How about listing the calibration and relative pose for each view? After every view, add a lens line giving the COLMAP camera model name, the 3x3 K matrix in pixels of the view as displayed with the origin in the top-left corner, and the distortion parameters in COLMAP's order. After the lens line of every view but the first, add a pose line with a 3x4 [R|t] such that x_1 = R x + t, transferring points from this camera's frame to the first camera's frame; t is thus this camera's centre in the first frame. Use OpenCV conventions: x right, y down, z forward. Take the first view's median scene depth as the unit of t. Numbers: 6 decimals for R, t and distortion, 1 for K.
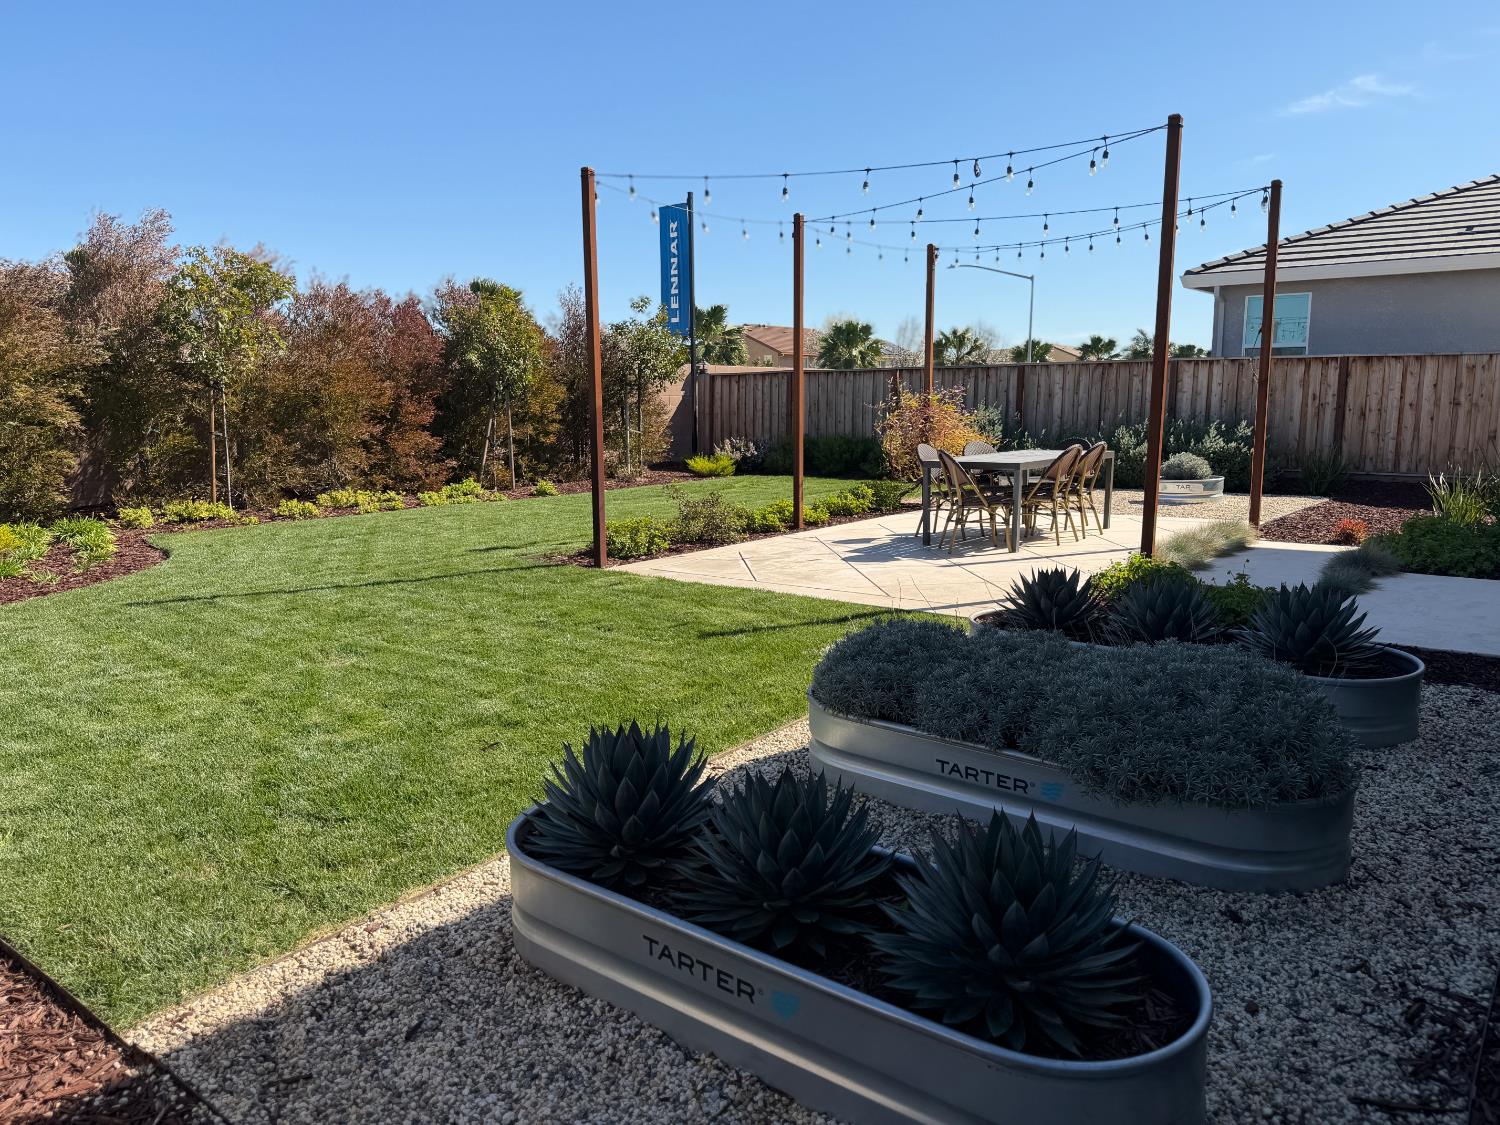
lens RADIAL K [[1049.0, 0, 756.3], [0, 1049.0, 559.1], [0, 0, 1]] dist [0.033077, -0.059840]
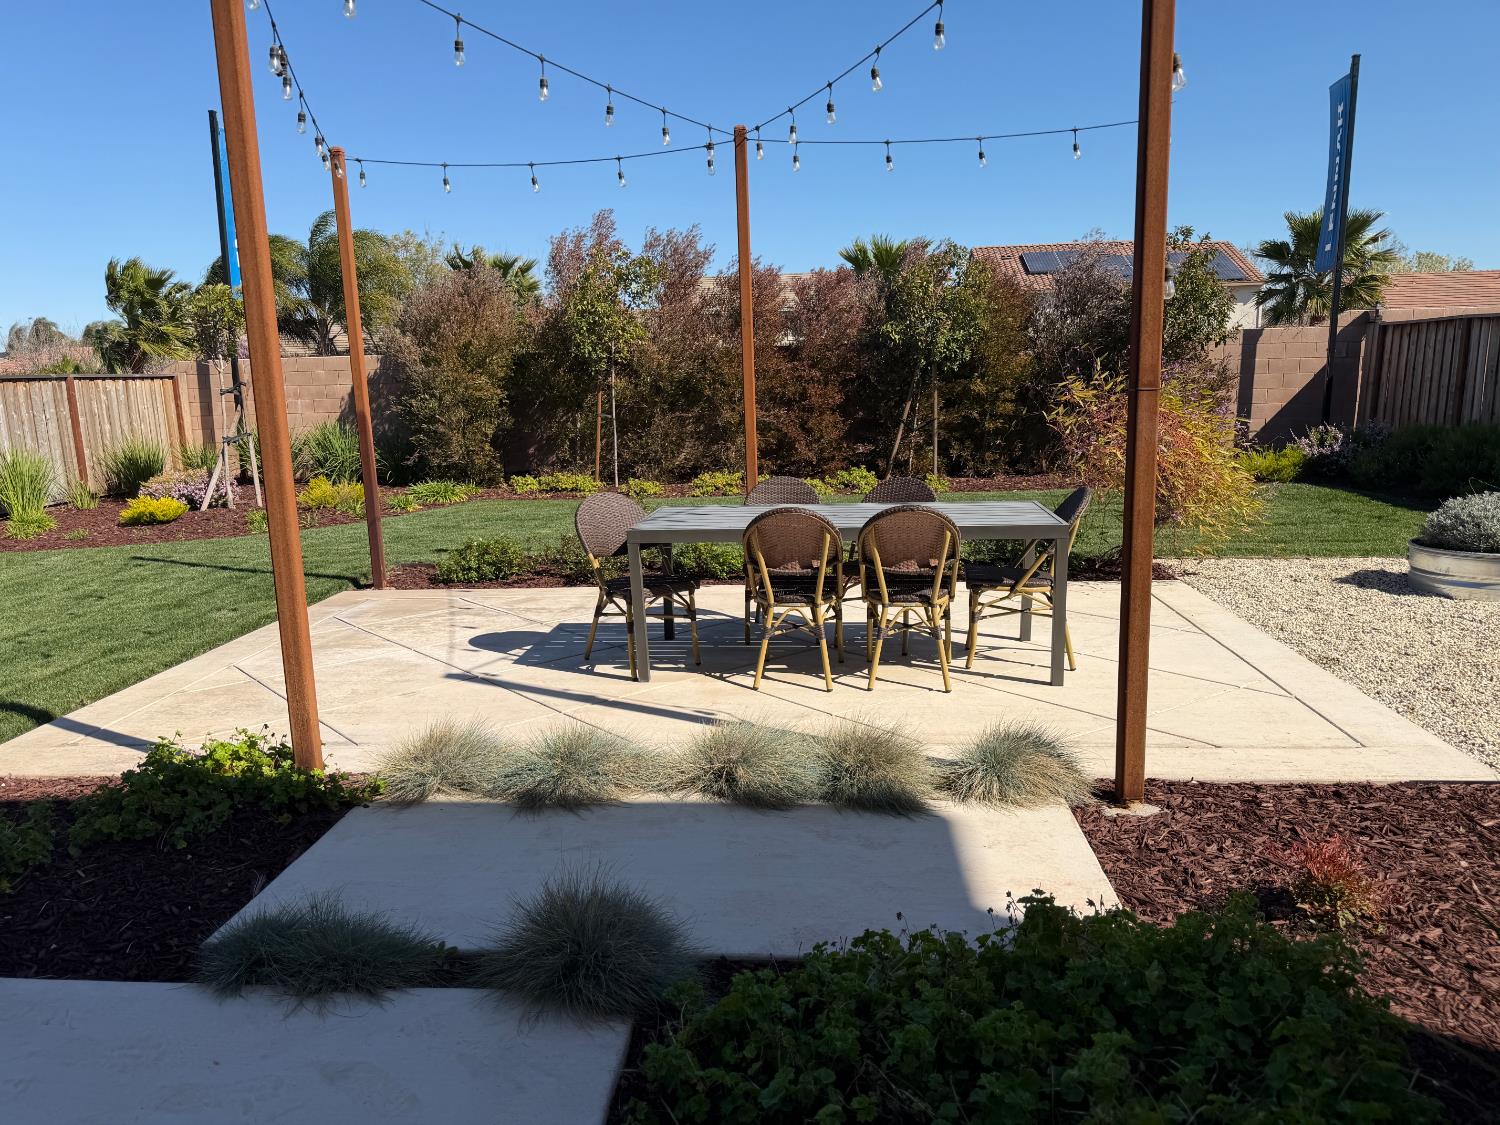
lens RADIAL K [[1049.0, 0, 742.5], [0, 1049.0, 559.5], [0, 0, 1]] dist [0.033077, -0.059840]
pose [[0.548512, 0.138930, -0.824520, 0.457929], [-0.099041, 0.989953, 0.100918, -0.084221], [0.830256, 0.026307, 0.556760, 0.434412]]
